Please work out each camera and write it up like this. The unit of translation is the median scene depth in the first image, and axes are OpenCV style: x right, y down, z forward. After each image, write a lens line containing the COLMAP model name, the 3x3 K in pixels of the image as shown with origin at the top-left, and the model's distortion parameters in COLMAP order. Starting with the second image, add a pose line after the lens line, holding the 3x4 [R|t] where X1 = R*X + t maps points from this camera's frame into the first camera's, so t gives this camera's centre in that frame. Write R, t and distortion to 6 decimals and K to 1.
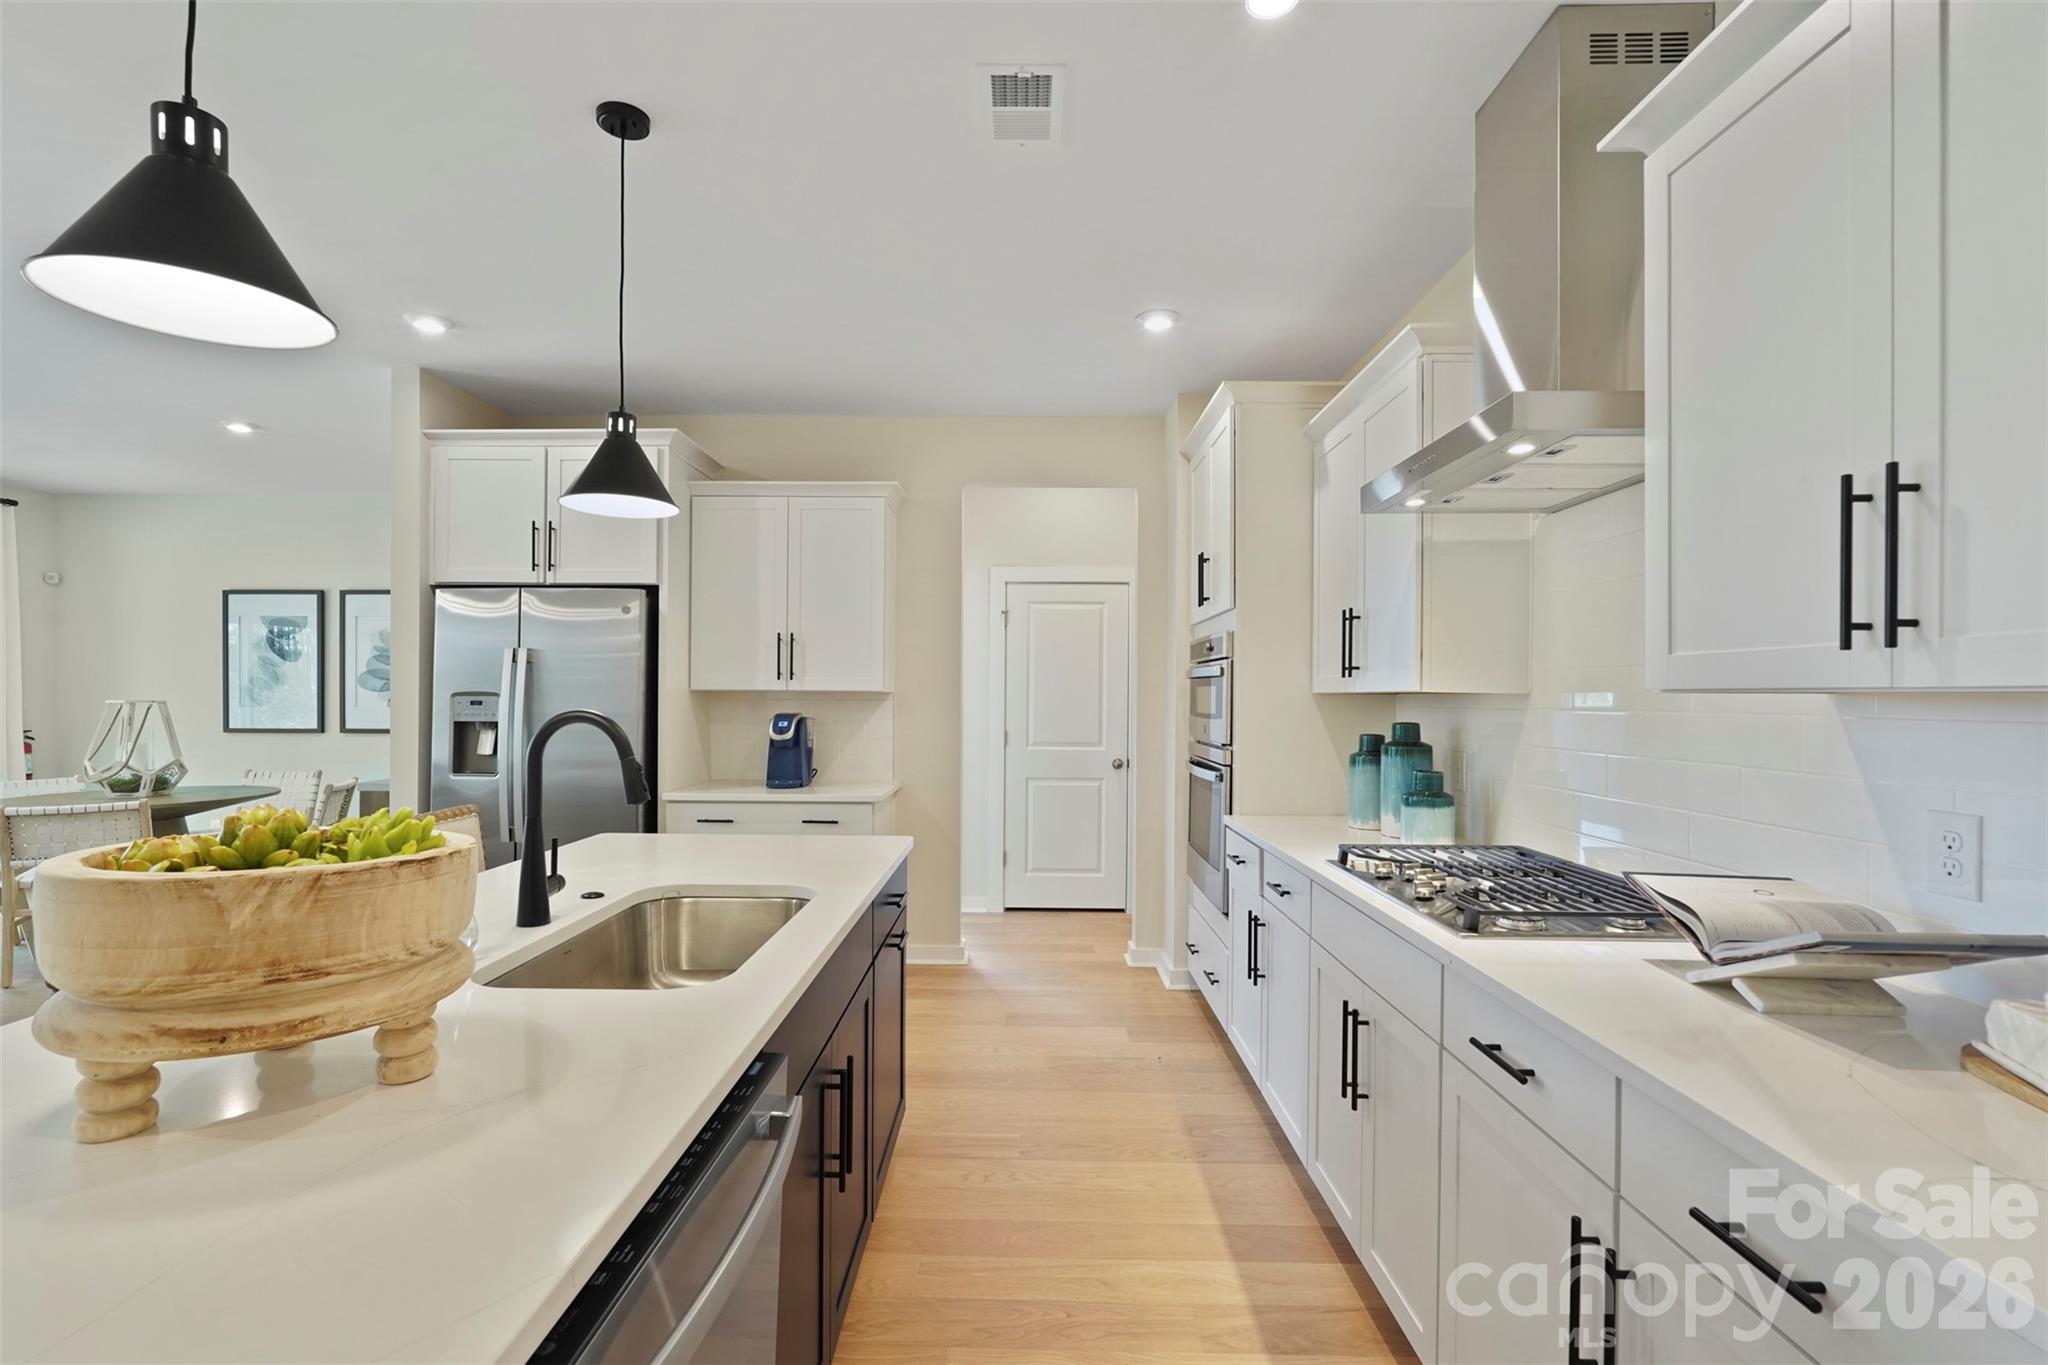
lens RADIAL K [[915.0, 0, 1017.6], [0, 915.0, 685.5], [0, 0, 1]] dist [-0.012581, 0.007860]
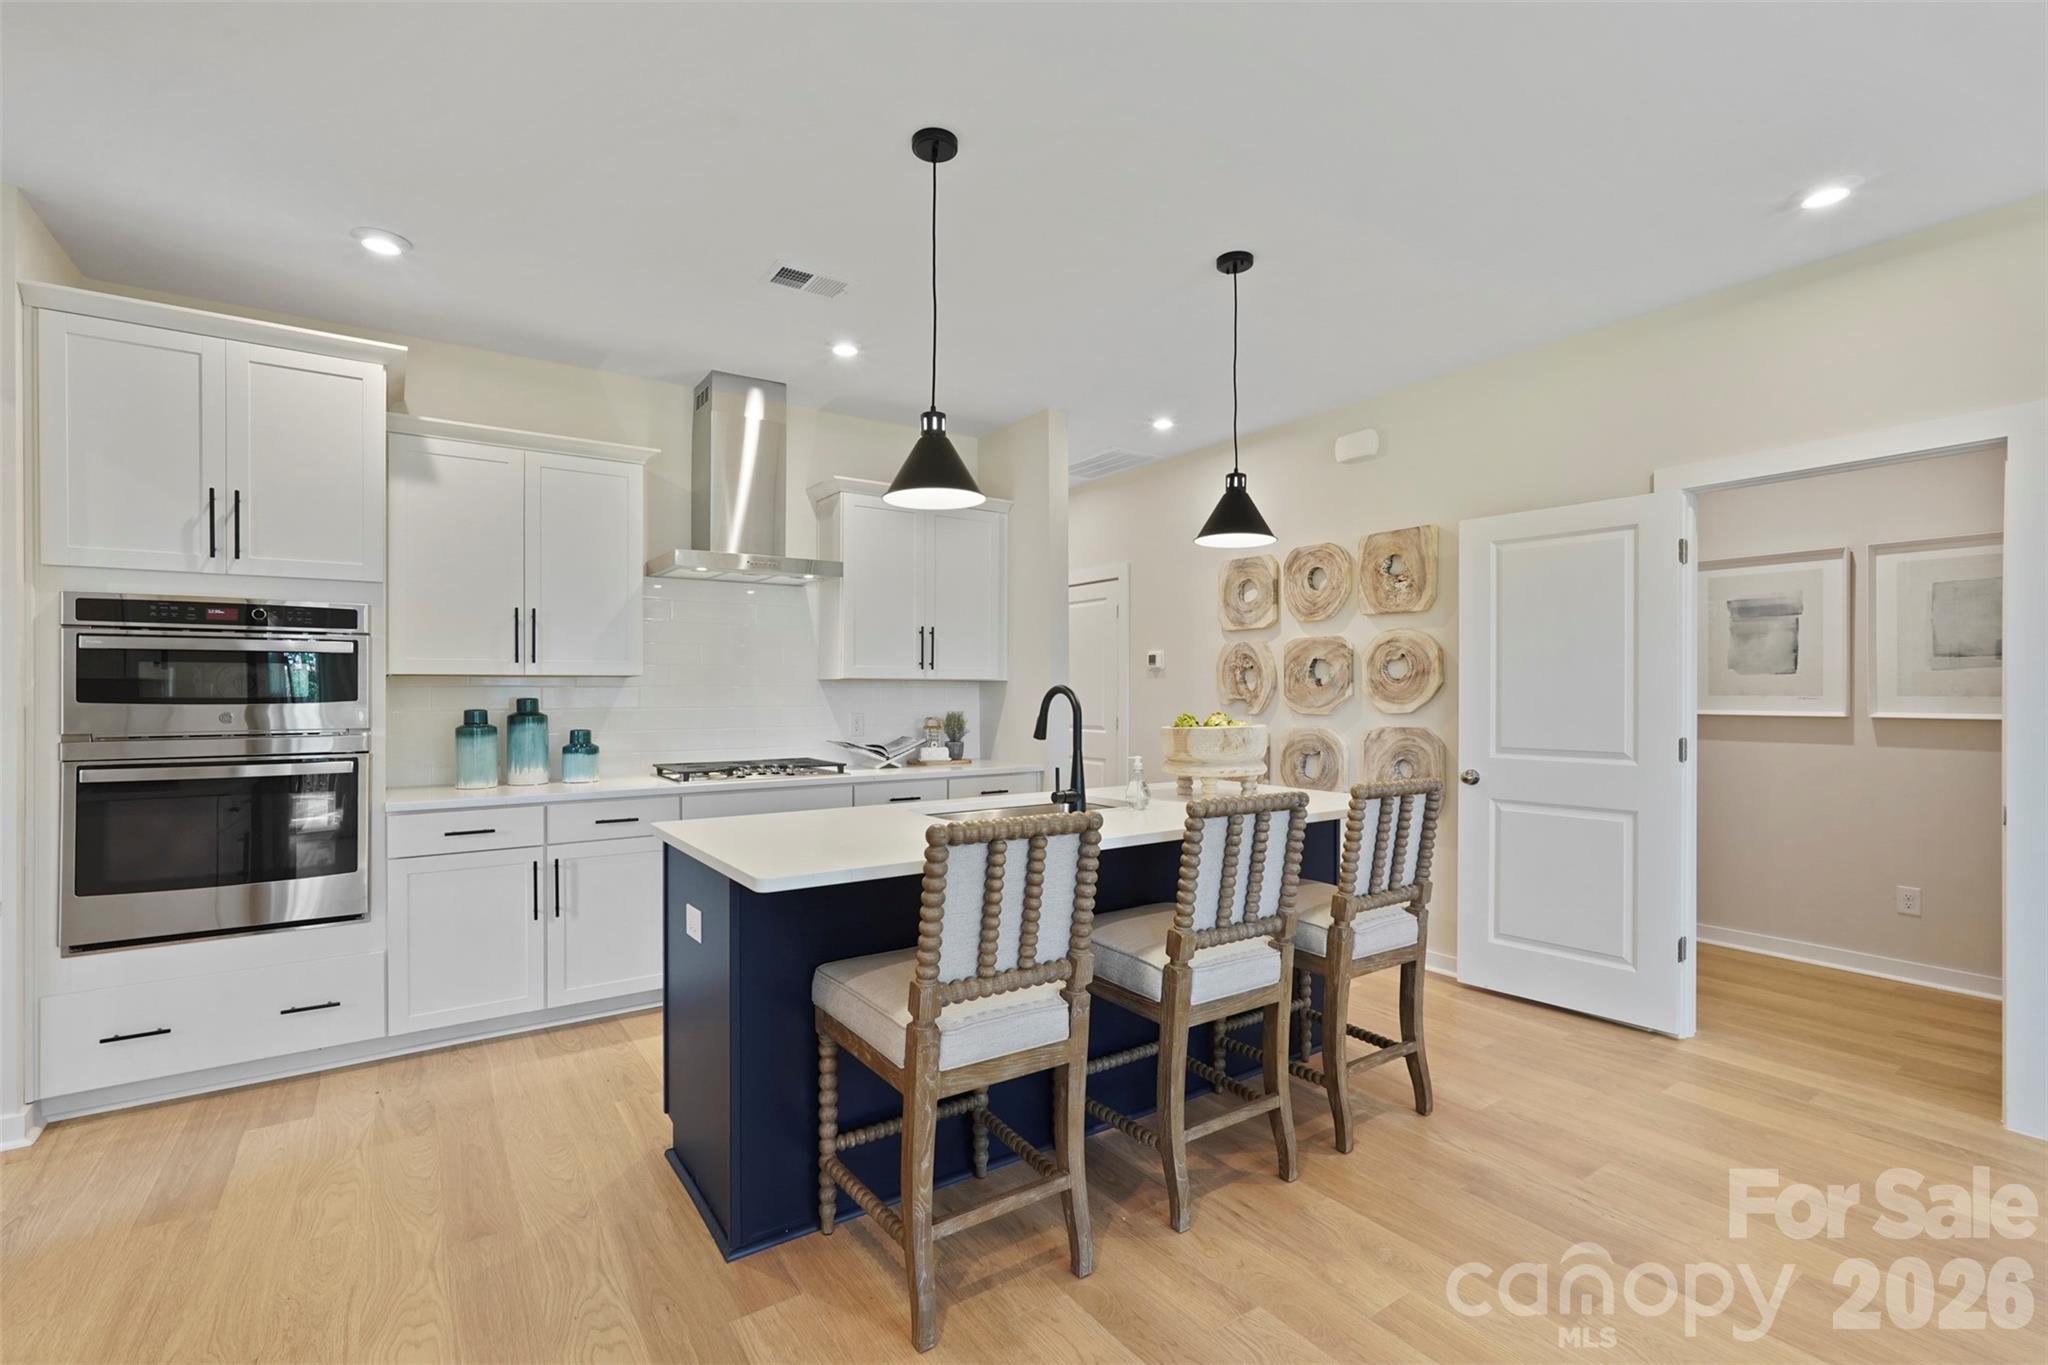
lens RADIAL K [[915.0, 0, 1012.0], [0, 915.0, 689.7], [0, 0, 1]] dist [-0.012581, 0.007860]
pose [[-0.568465, -0.005052, 0.822692, -0.711095], [-0.013733, 0.999900, -0.003349, 0.015430], [-0.822593, -0.013202, -0.568477, 0.794097]]
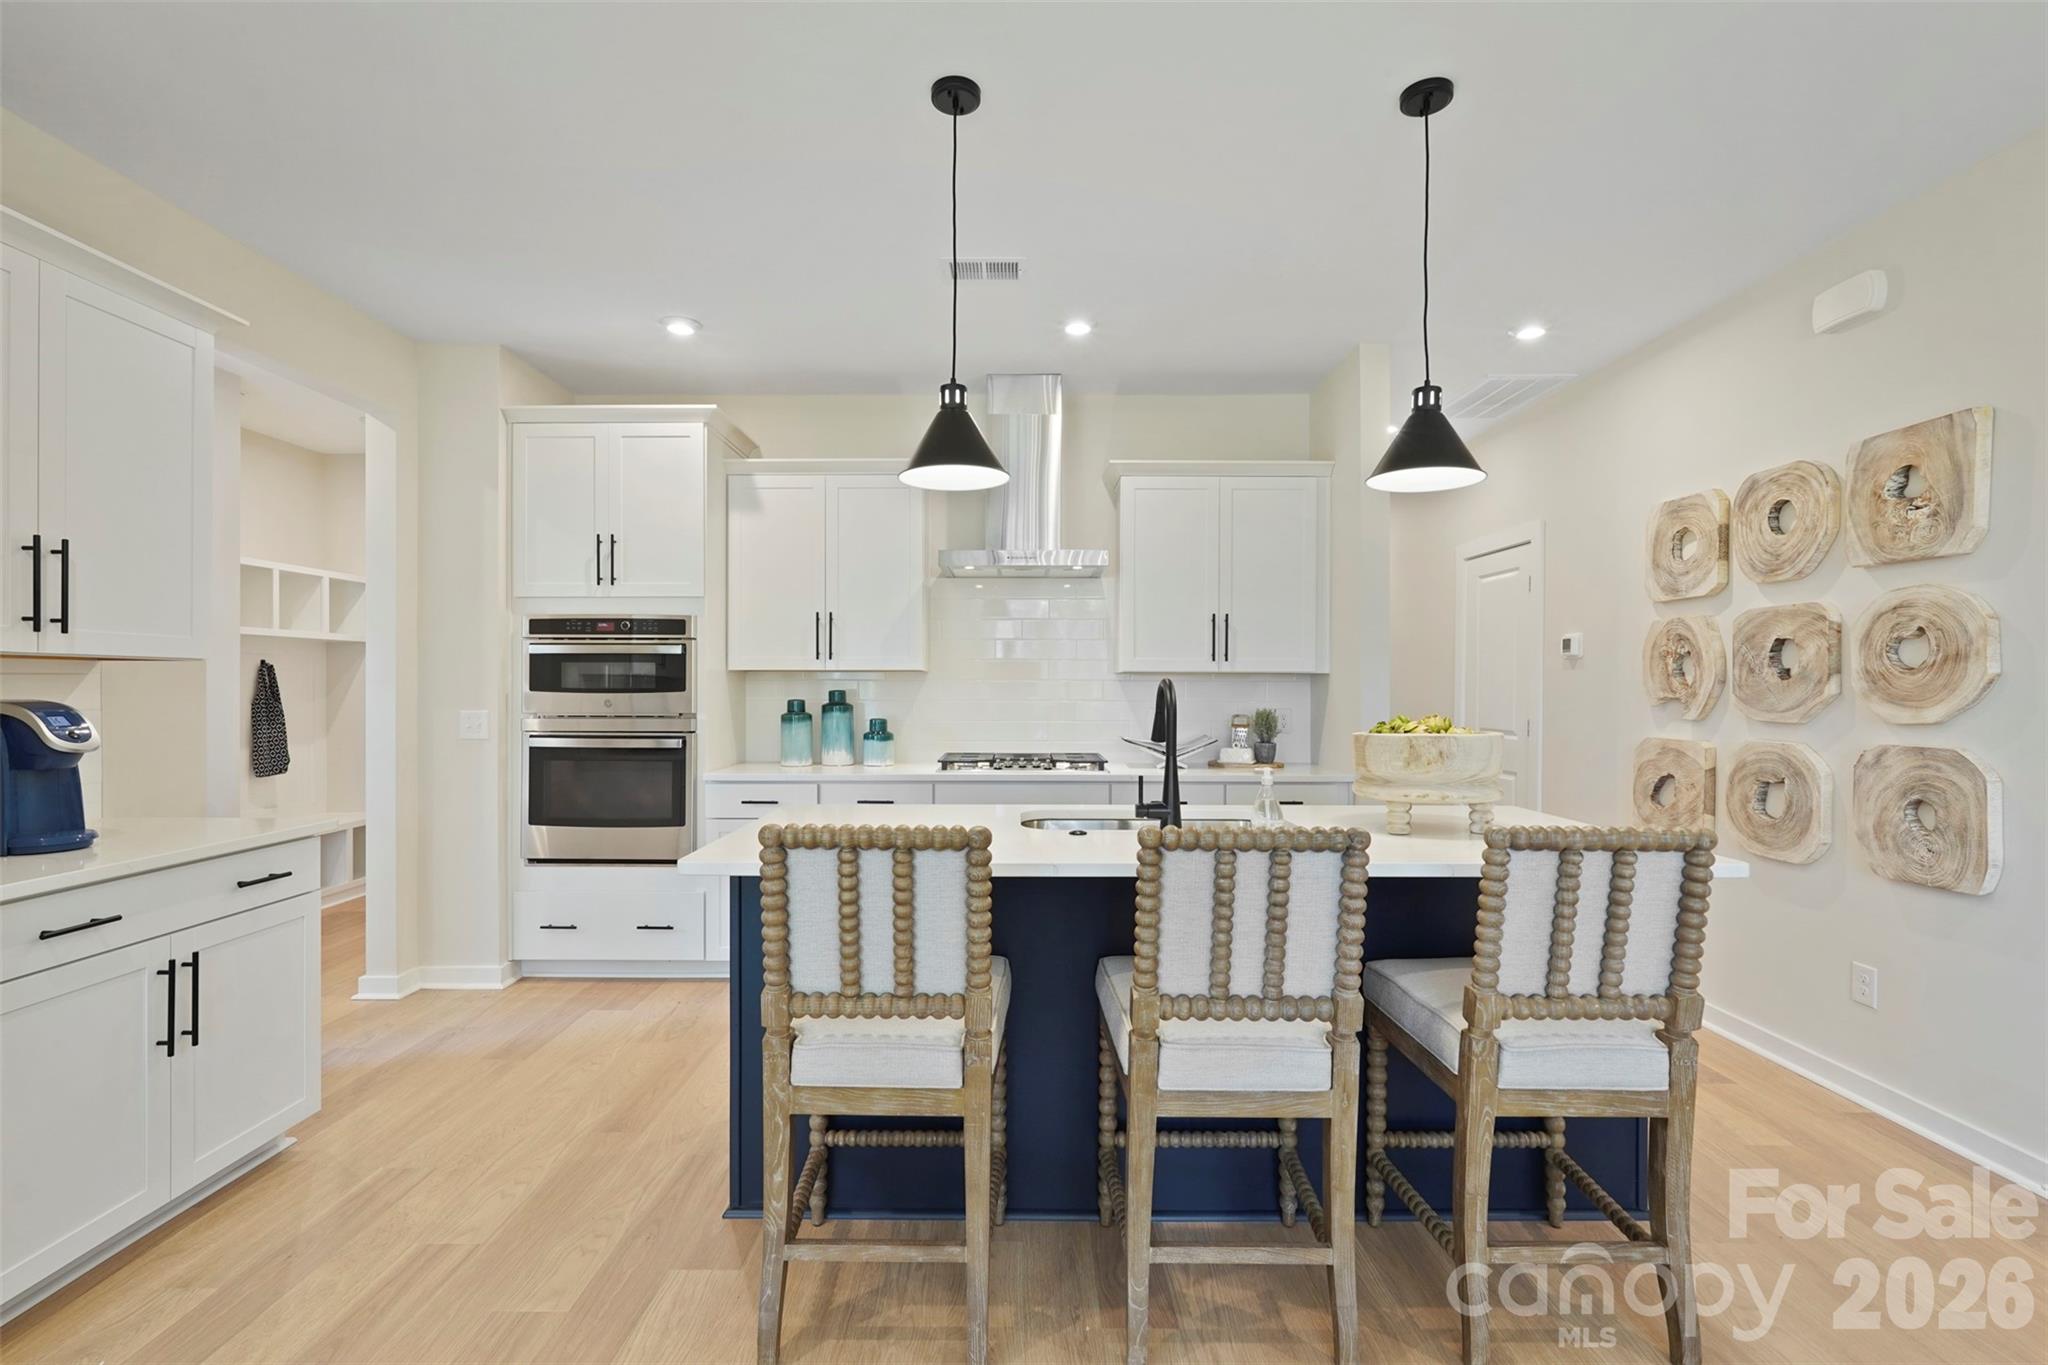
lens RADIAL K [[915.0, 0, 1015.8], [0, 915.0, 690.6], [0, 0, 1]] dist [-0.012581, 0.007860]
pose [[-0.001008, -0.013015, 0.999915, -0.743797], [-0.015053, 0.999802, 0.012999, 0.011037], [-0.999886, -0.015039, -0.001204, 0.475976]]
